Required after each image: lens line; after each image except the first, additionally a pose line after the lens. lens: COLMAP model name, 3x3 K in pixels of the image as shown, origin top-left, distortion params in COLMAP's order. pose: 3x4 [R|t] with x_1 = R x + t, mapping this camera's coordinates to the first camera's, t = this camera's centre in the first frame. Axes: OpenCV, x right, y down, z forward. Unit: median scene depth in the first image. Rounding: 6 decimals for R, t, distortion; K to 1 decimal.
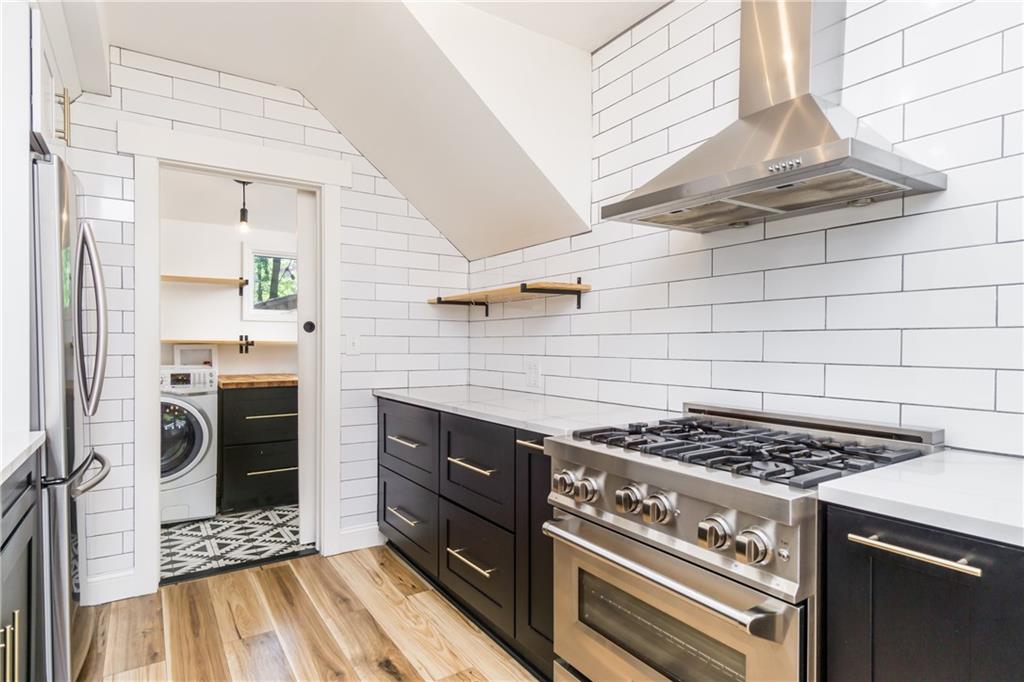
lens RADIAL K [[547.4, 0, 505.6], [0, 547.4, 349.1], [0, 0, 1]] dist [0.005067, -0.000965]
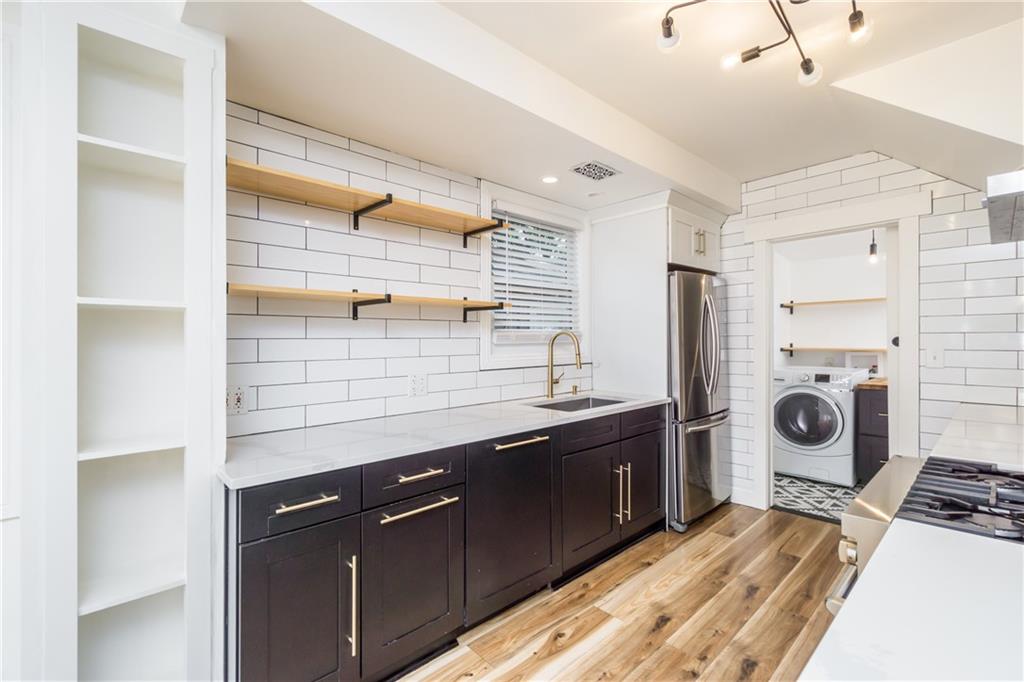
lens RADIAL K [[453.0, 0, 507.8], [0, 453.0, 342.1], [0, 0, 1]] dist [-0.003035, -0.000273]
pose [[0.173967, -0.003267, -0.984746, 0.444756], [-0.002151, 0.999991, -0.003698, -0.035110], [0.984749, 0.002761, 0.173958, 0.020704]]
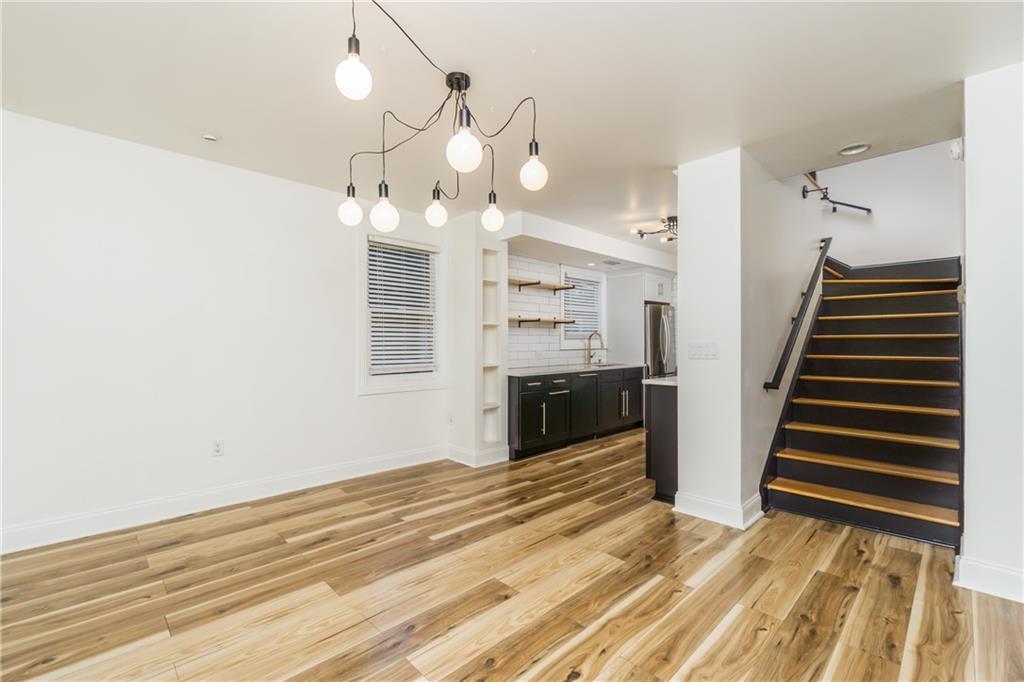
lens RADIAL K [[442.3, 0, 505.5], [0, 442.3, 342.1], [0, 0, 1]] dist [0.000304, 0.000320]
pose [[0.195338, -0.008710, -0.980697, 1.382349], [-0.003108, 0.999950, -0.009500, -0.000034], [0.980731, 0.004903, 0.195301, -0.477503]]
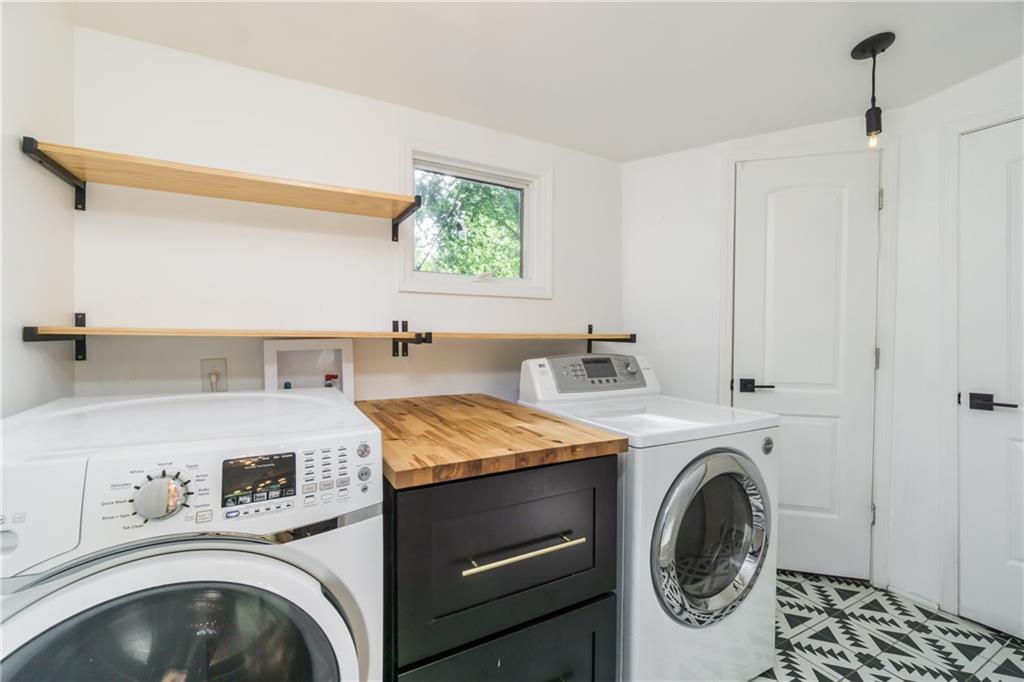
lens RADIAL K [[442.3, 0, 505.5], [0, 442.3, 342.1], [0, 0, 1]] dist [0.000304, 0.000320]
pose [[0.996092, 0.003059, -0.088266, -0.515154], [-0.002203, 0.999950, 0.009788, -0.014646], [0.088292, -0.009555, 0.996049, 0.901981]]
